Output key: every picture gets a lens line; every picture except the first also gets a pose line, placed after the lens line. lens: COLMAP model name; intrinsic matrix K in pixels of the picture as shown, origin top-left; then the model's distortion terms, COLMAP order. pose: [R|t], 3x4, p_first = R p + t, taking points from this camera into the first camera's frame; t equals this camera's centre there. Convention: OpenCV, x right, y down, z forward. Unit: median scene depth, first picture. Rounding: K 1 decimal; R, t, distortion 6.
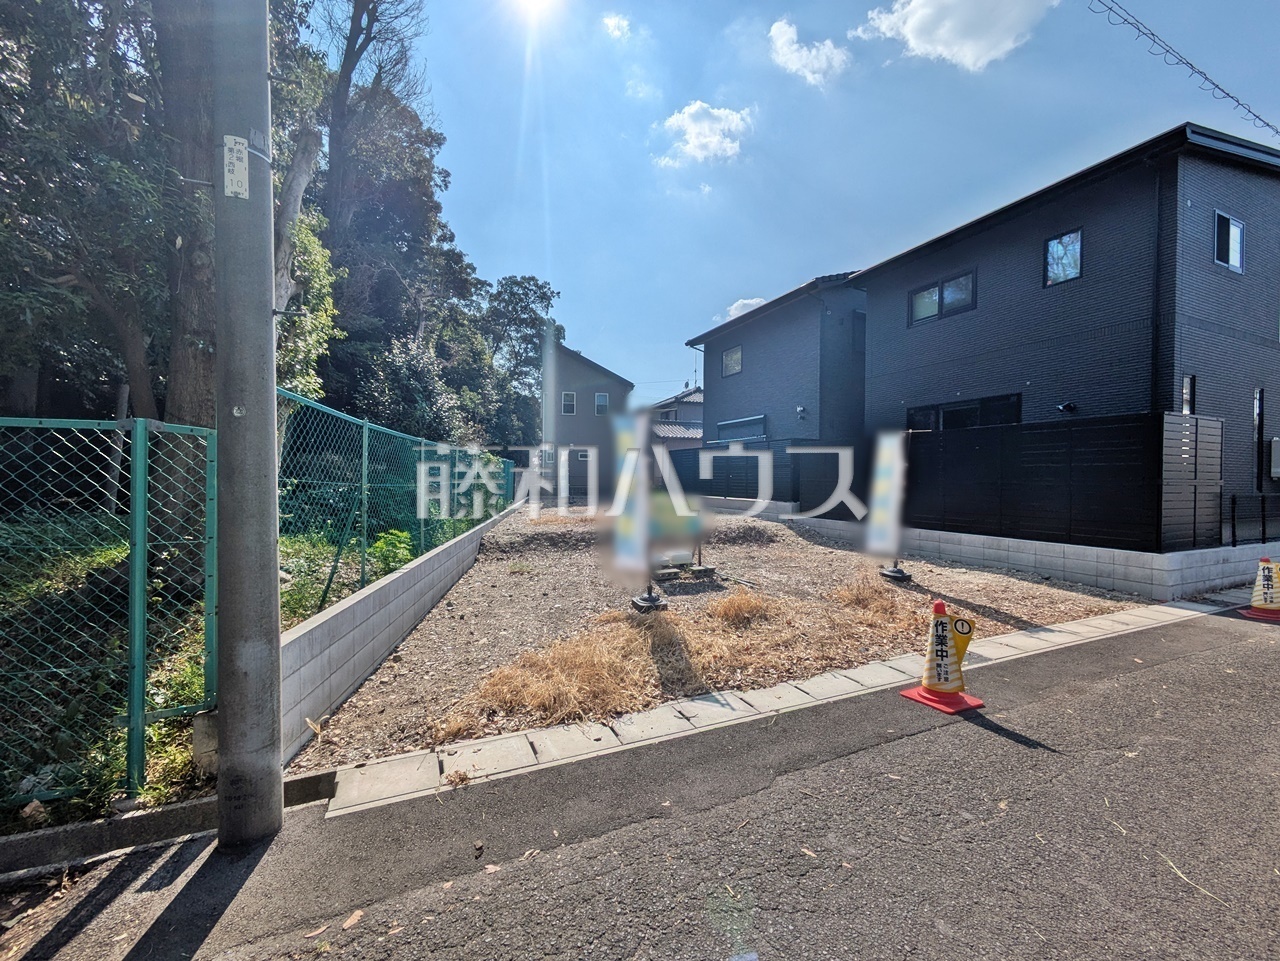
lens RADIAL K [[509.0, 0, 638.9], [0, 509.0, 482.0], [0, 0, 1]] dist [-0.005496, 0.003754]
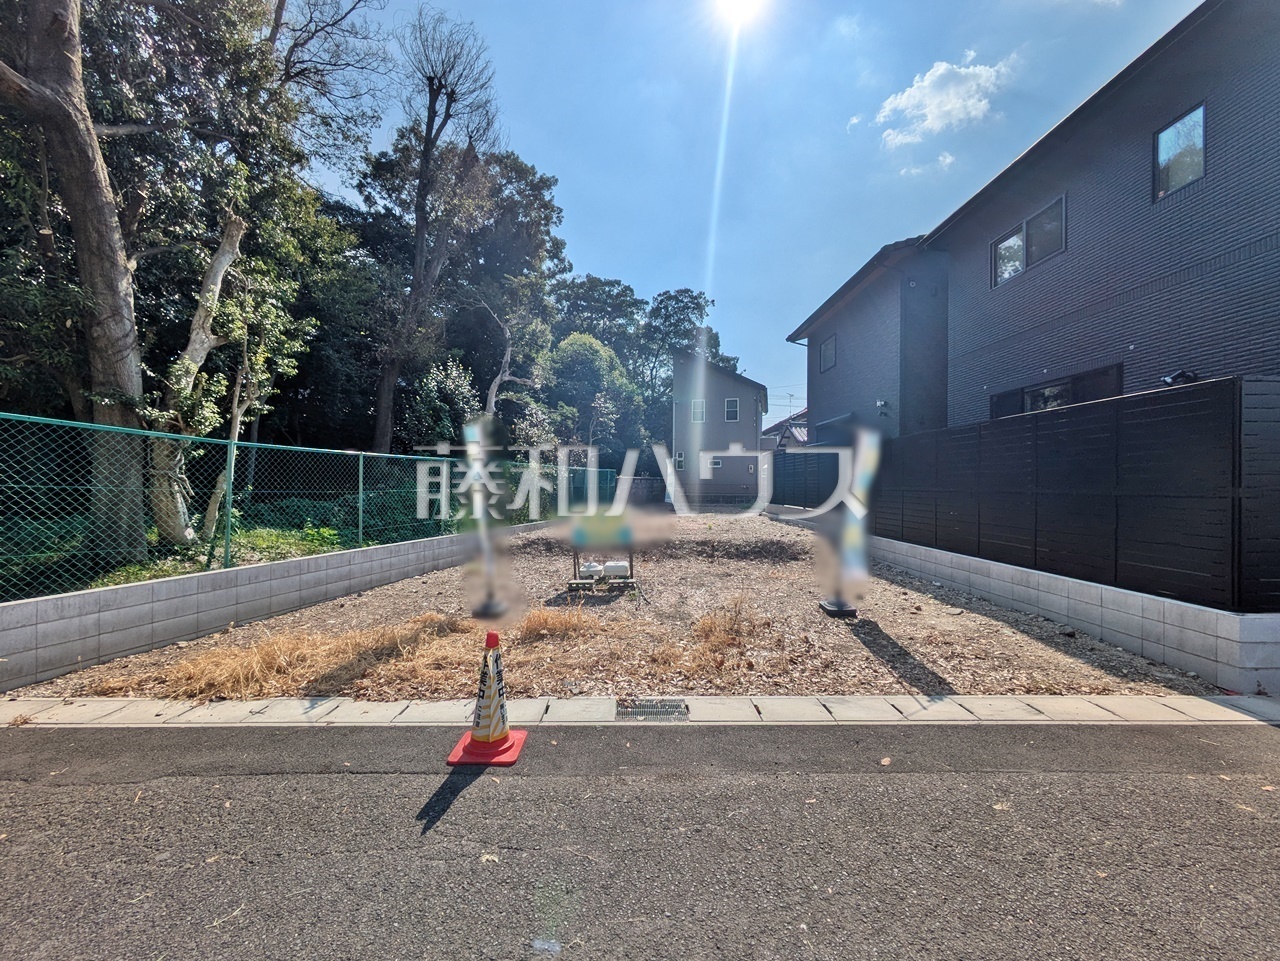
lens RADIAL K [[509.0, 0, 638.9], [0, 509.0, 482.0], [0, 0, 1]] dist [-0.005496, 0.003754]
pose [[0.918610, -0.002413, -0.395157, 0.852329], [-0.003646, 0.999887, -0.014582, -0.002420], [0.395147, 0.014836, 0.918498, 0.231437]]
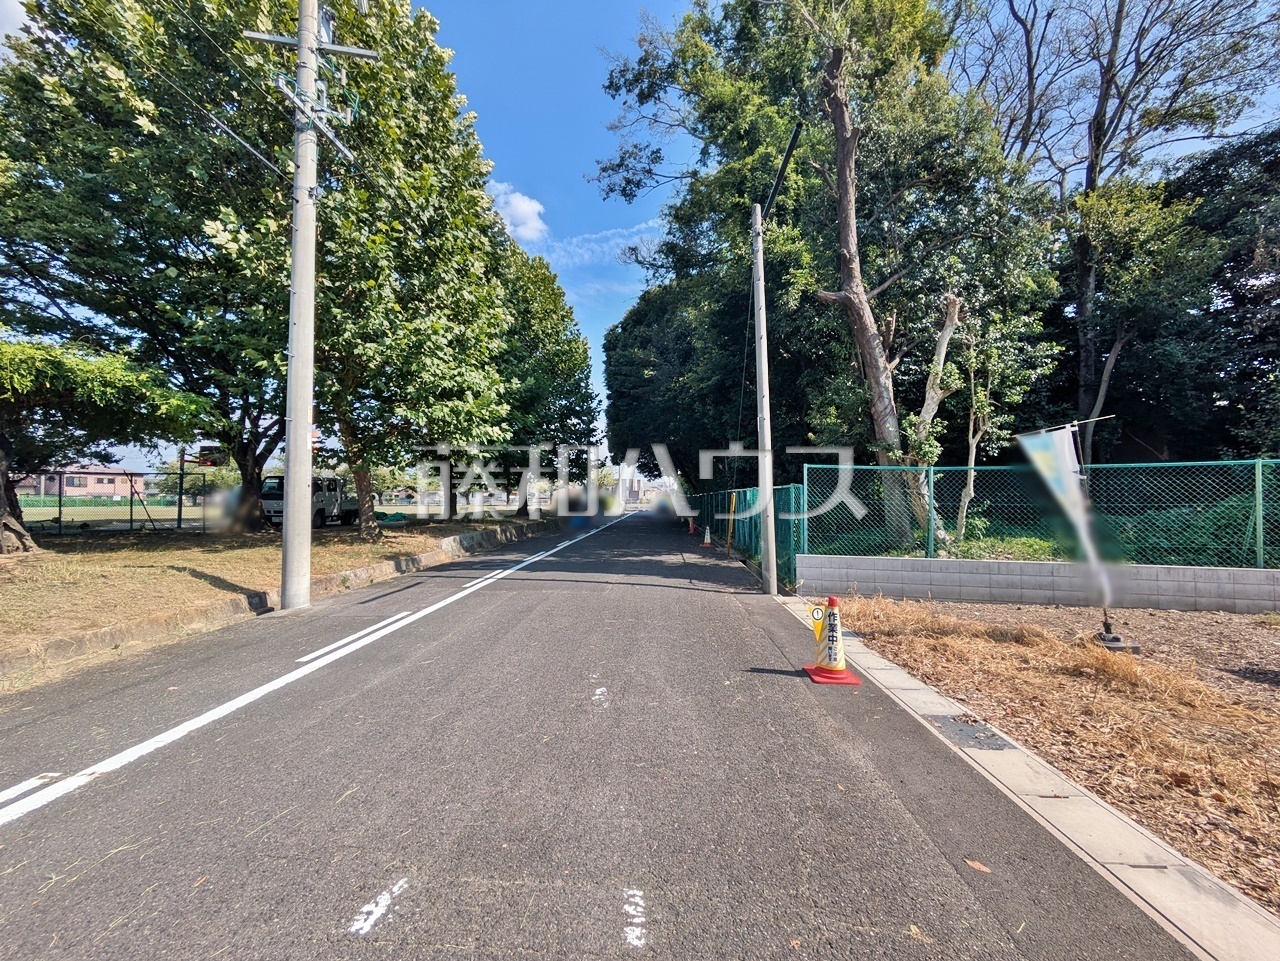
lens RADIAL K [[507.2, 0, 640.0], [0, 507.2, 480.5], [0, 0, 1]] dist [0.002304, 0.000664]
pose [[-0.443350, -0.039614, -0.895473, 1.412961], [-0.007101, 0.999147, -0.040684, 0.005664], [0.896320, -0.011678, -0.443253, 0.834914]]
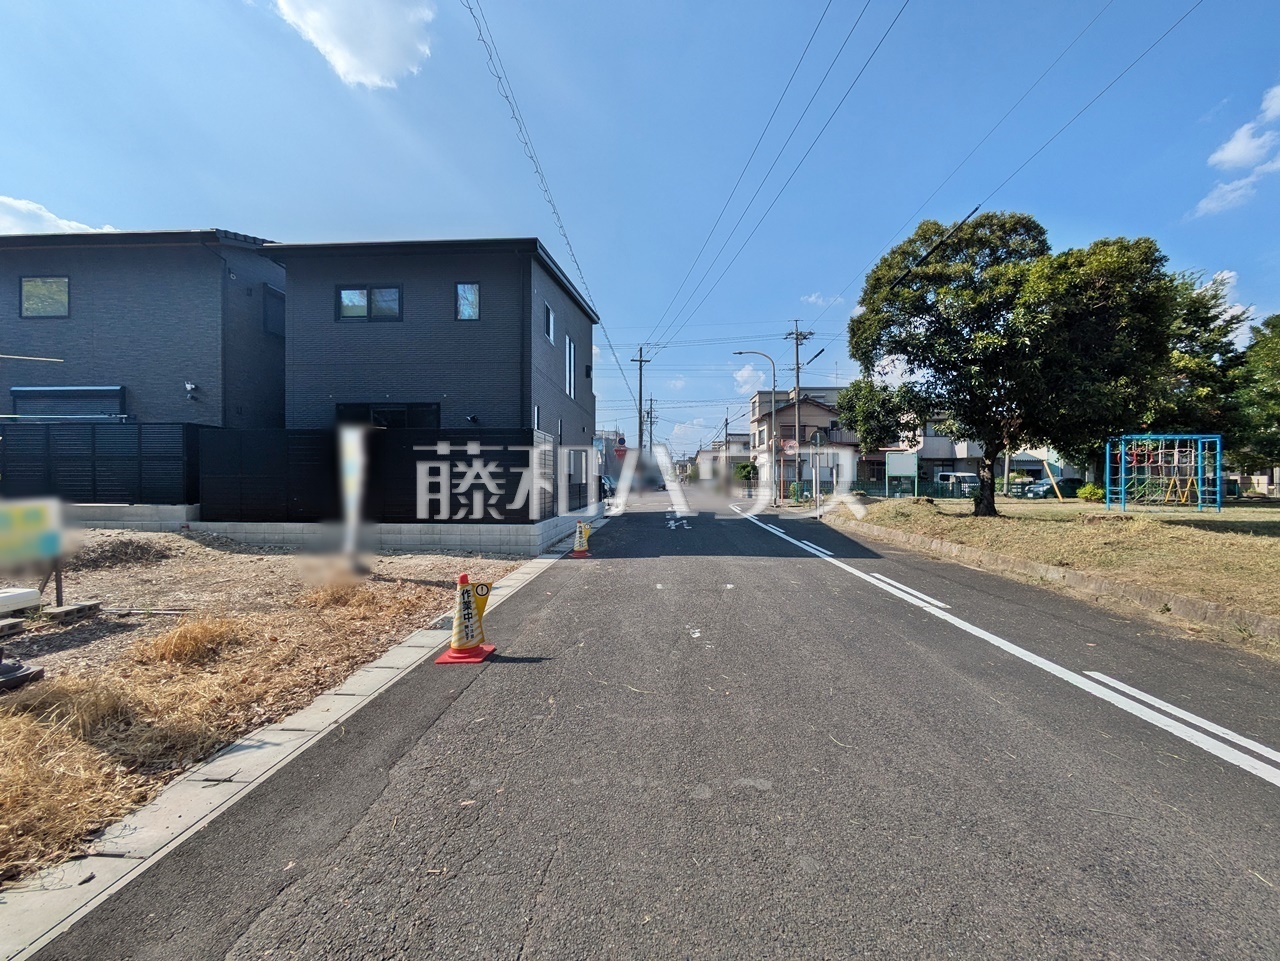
lens RADIAL K [[509.0, 0, 638.9], [0, 509.0, 482.0], [0, 0, 1]] dist [-0.005496, 0.003754]
pose [[0.457896, -0.010789, 0.888940, -0.200987], [0.008430, 0.999934, 0.007794, 0.012155], [-0.888966, 0.003925, 0.457956, 0.069302]]
